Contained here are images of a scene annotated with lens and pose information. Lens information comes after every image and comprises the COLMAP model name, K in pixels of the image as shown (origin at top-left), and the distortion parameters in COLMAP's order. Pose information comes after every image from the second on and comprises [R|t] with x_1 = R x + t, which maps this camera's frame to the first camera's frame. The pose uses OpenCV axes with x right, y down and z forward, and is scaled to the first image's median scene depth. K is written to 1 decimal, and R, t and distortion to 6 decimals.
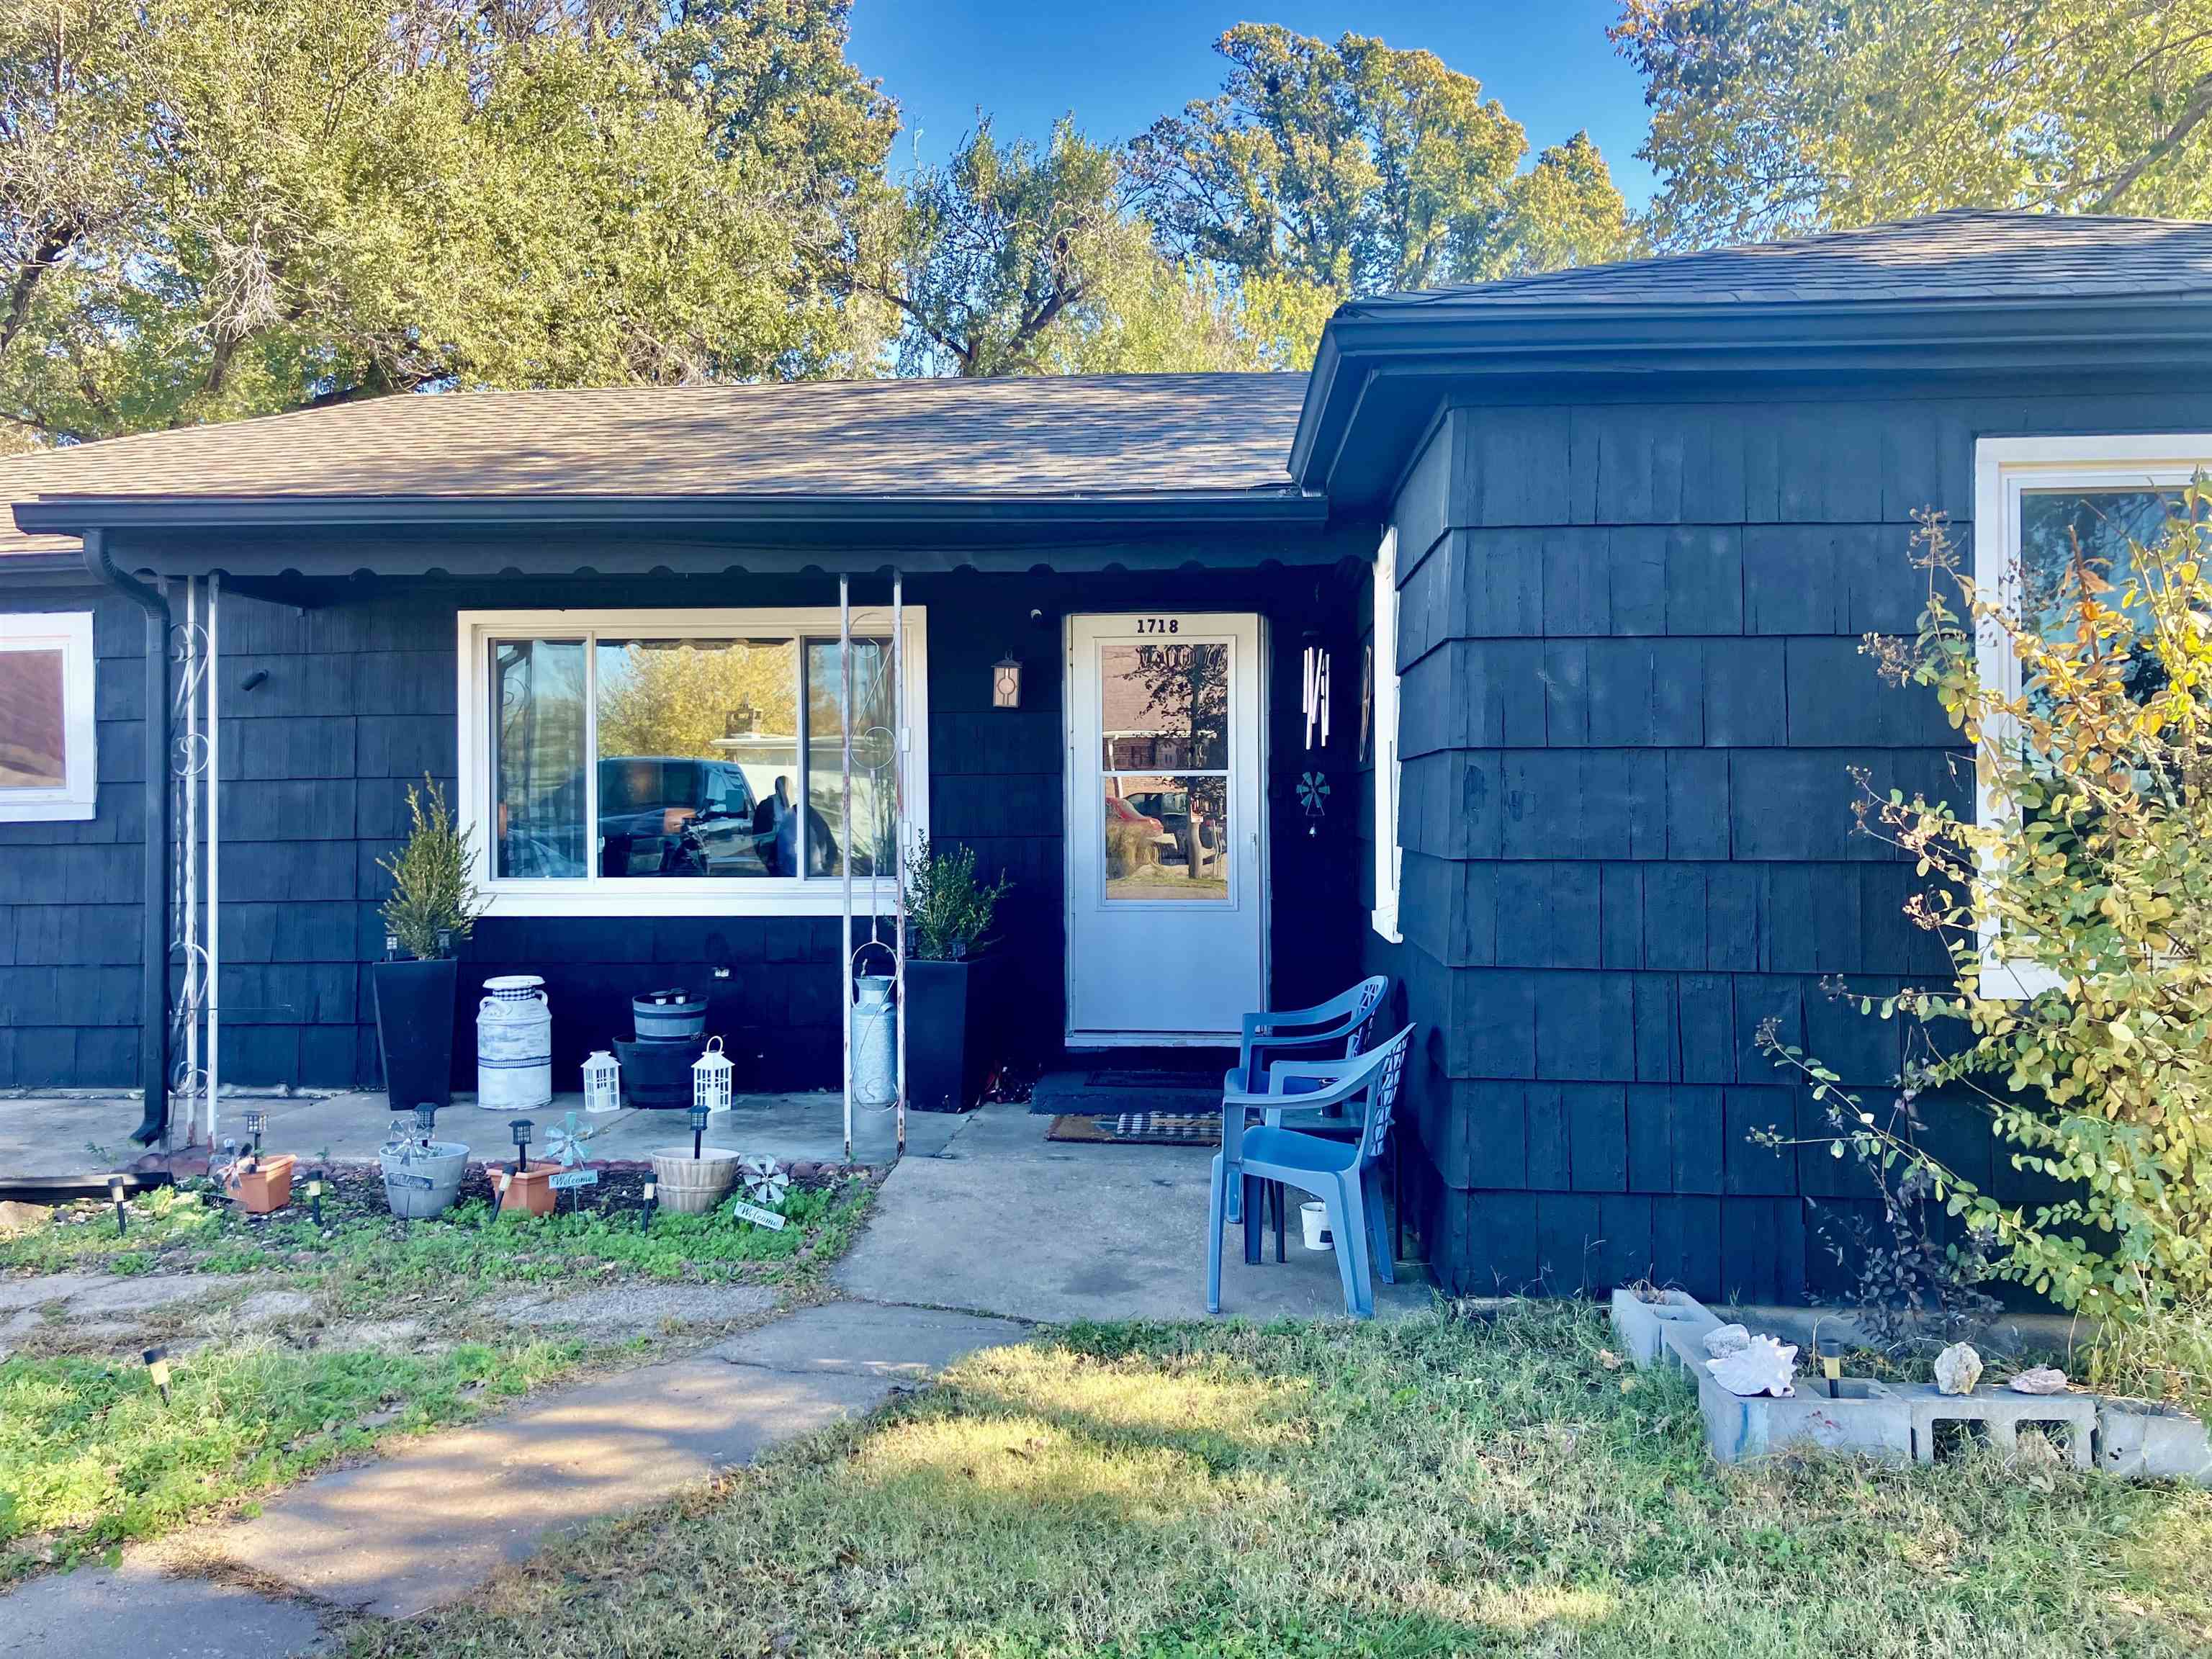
lens RADIAL K [[1866.2, 0, 1099.7], [0, 1866.2, 805.9], [0, 0, 1]] dist [0.033196, -0.021541]
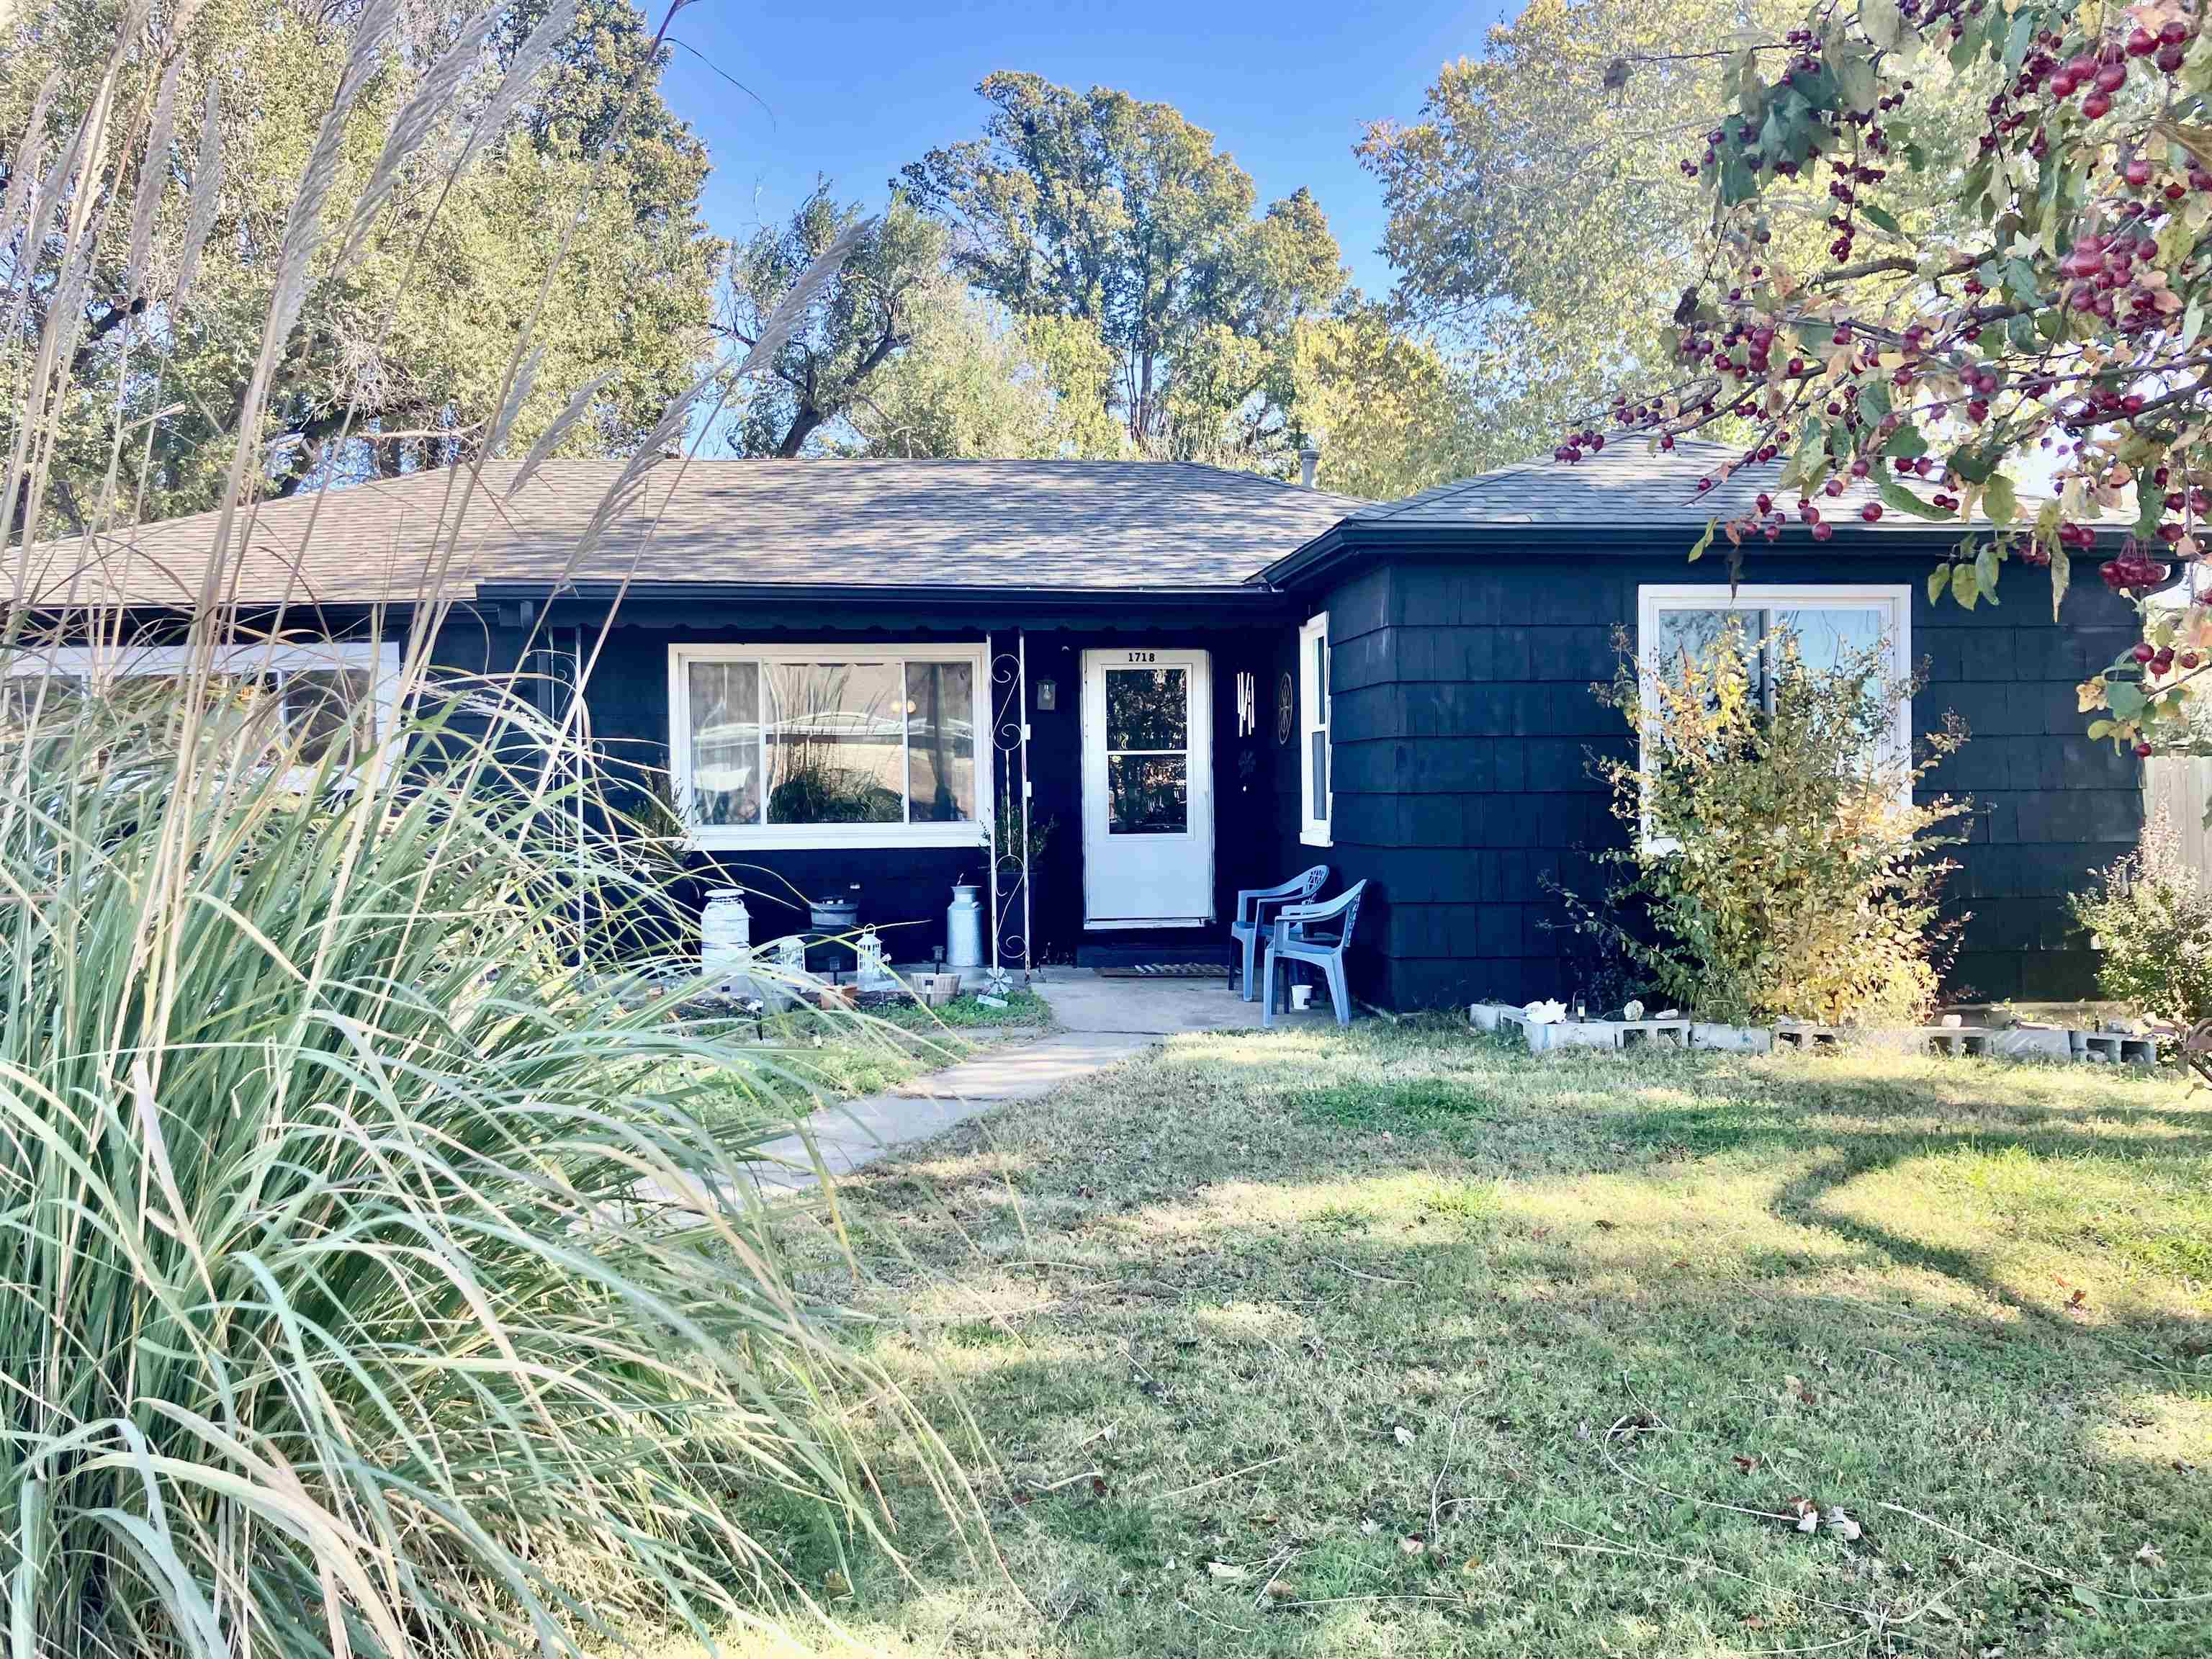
lens RADIAL K [[1851.5, 0, 1110.3], [0, 1851.5, 814.5], [0, 0, 1]] dist [0.062150, -0.080480]
pose [[0.986583, -0.010031, 0.162954, -0.254805], [0.007740, 0.999862, 0.014687, 0.012175], [-0.163079, -0.013229, 0.986524, -0.532813]]
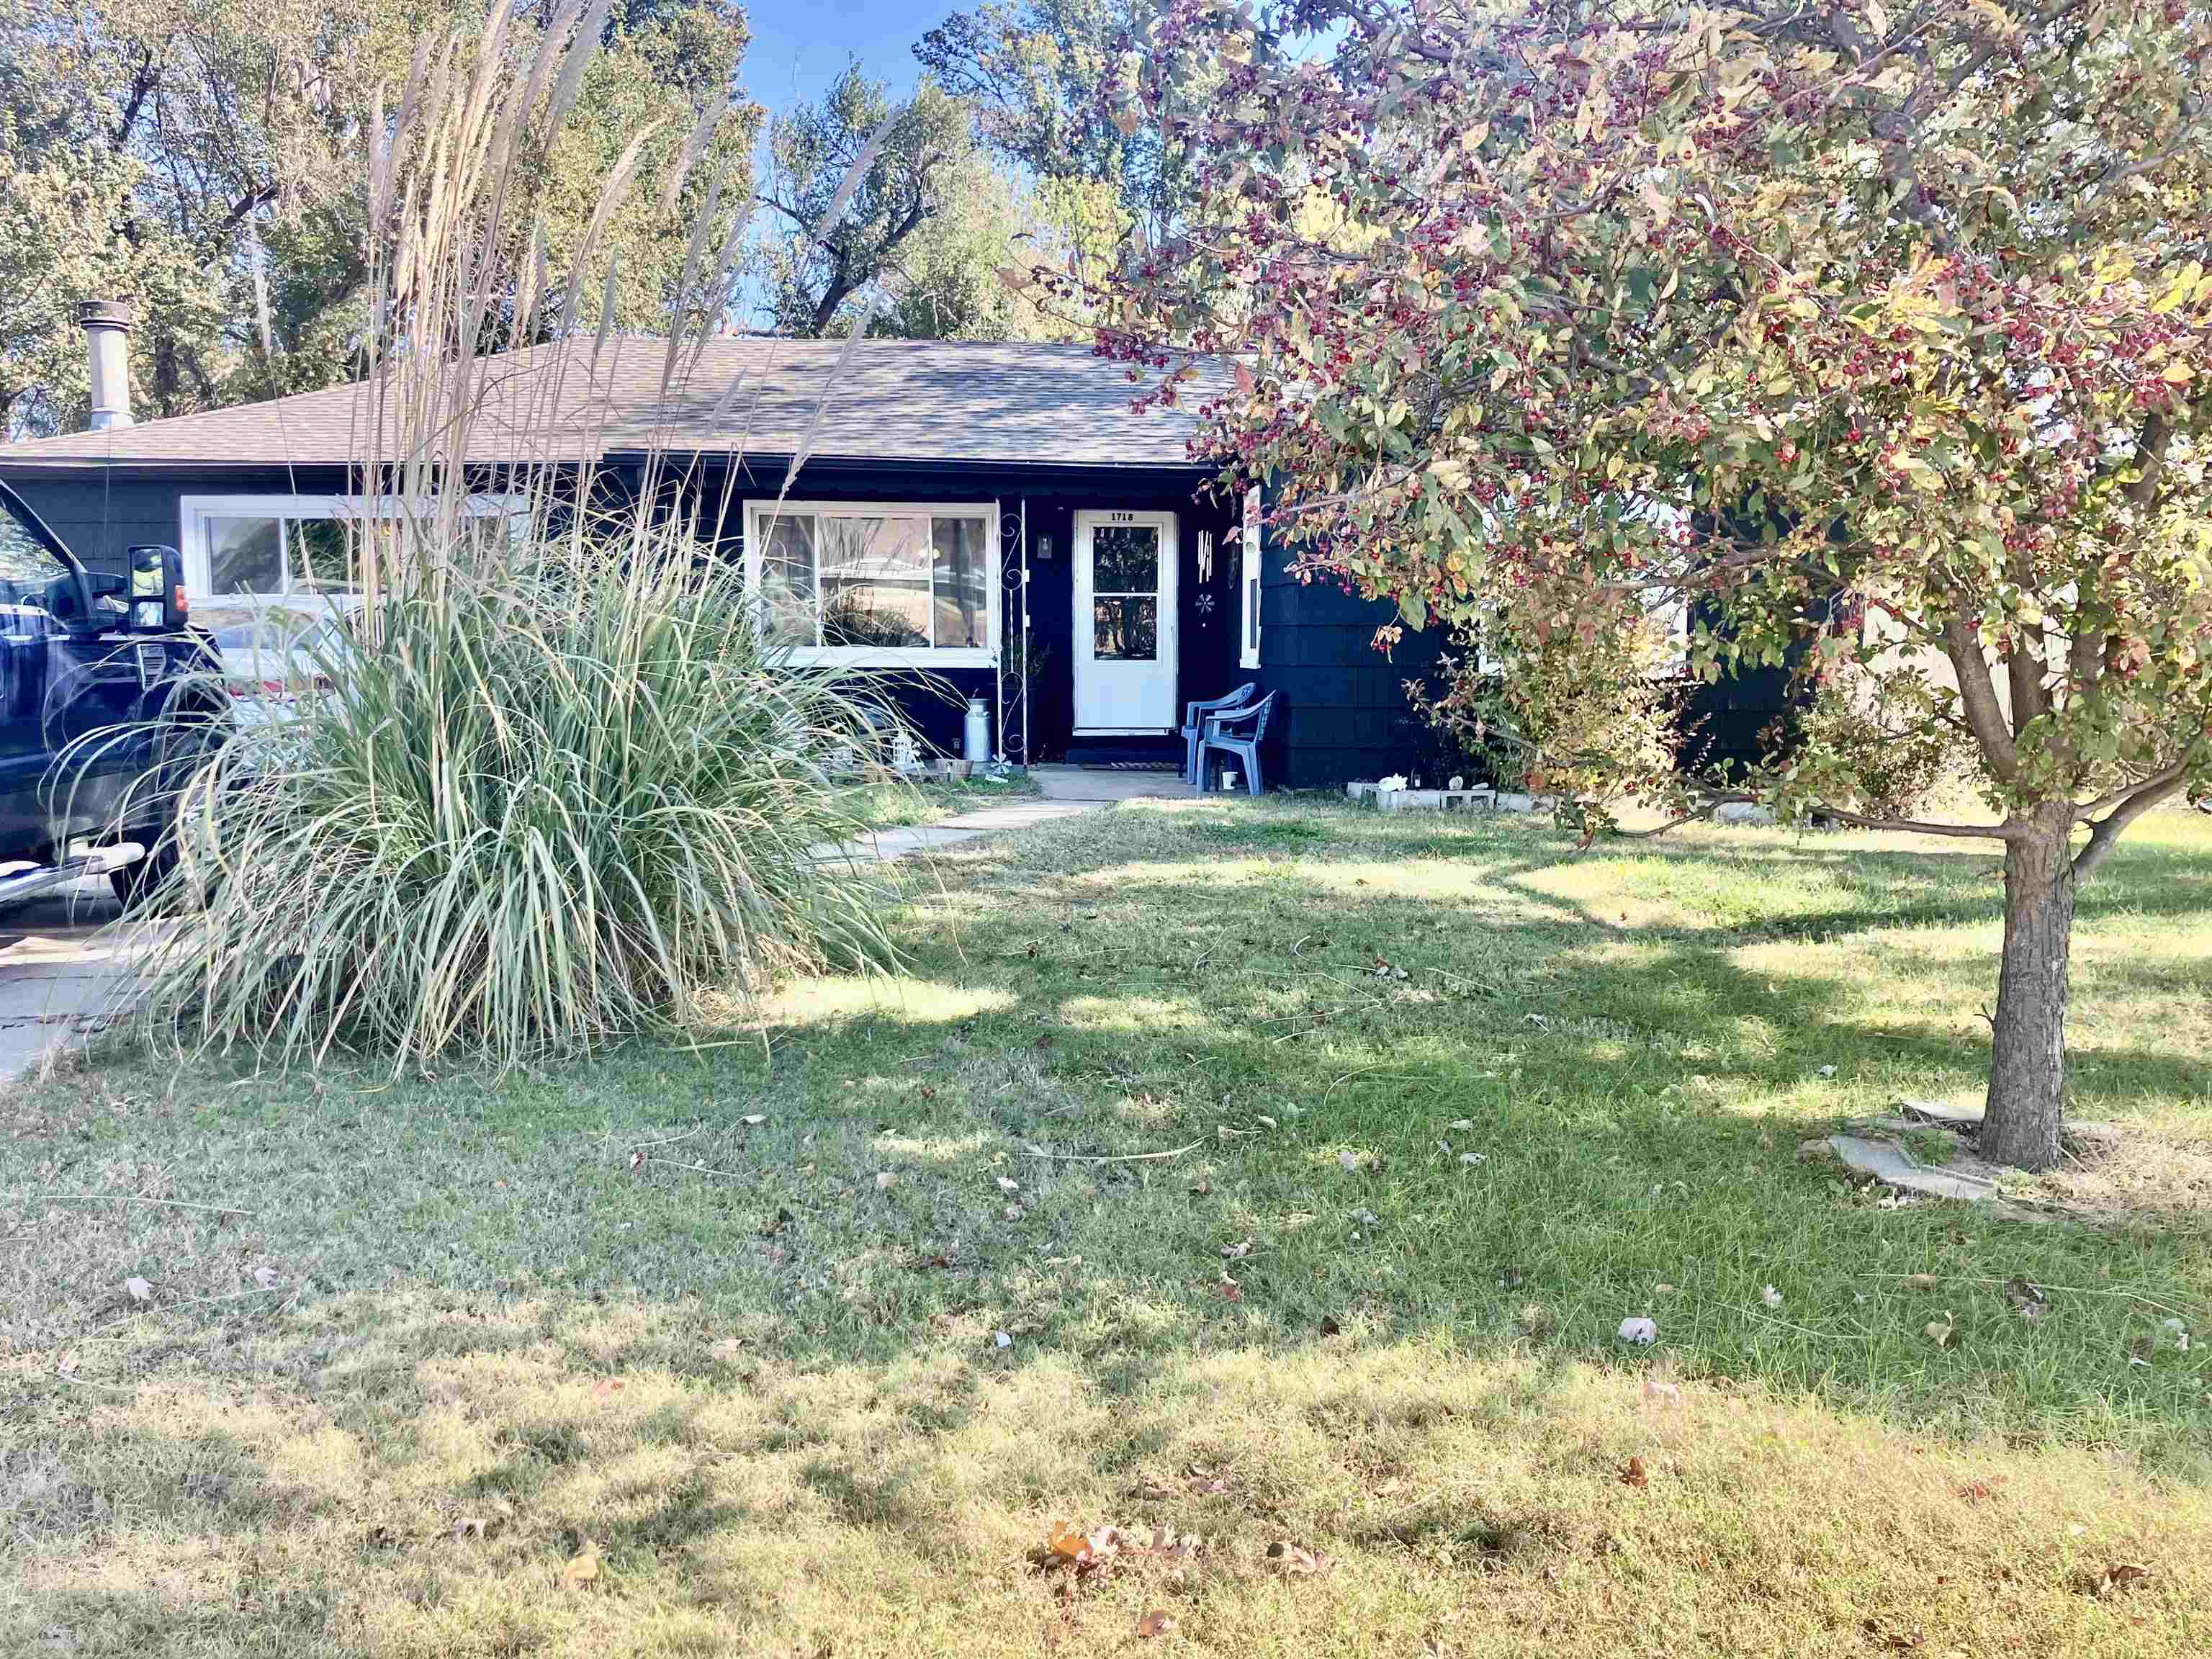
lens RADIAL K [[1851.5, 0, 1110.3], [0, 1851.5, 814.5], [0, 0, 1]] dist [0.062150, -0.080480]
pose [[0.988463, -0.005556, 0.151360, -0.281589], [-0.008843, 0.995506, 0.094288, 0.030480], [-0.151203, -0.094538, 0.983972, -0.948270]]
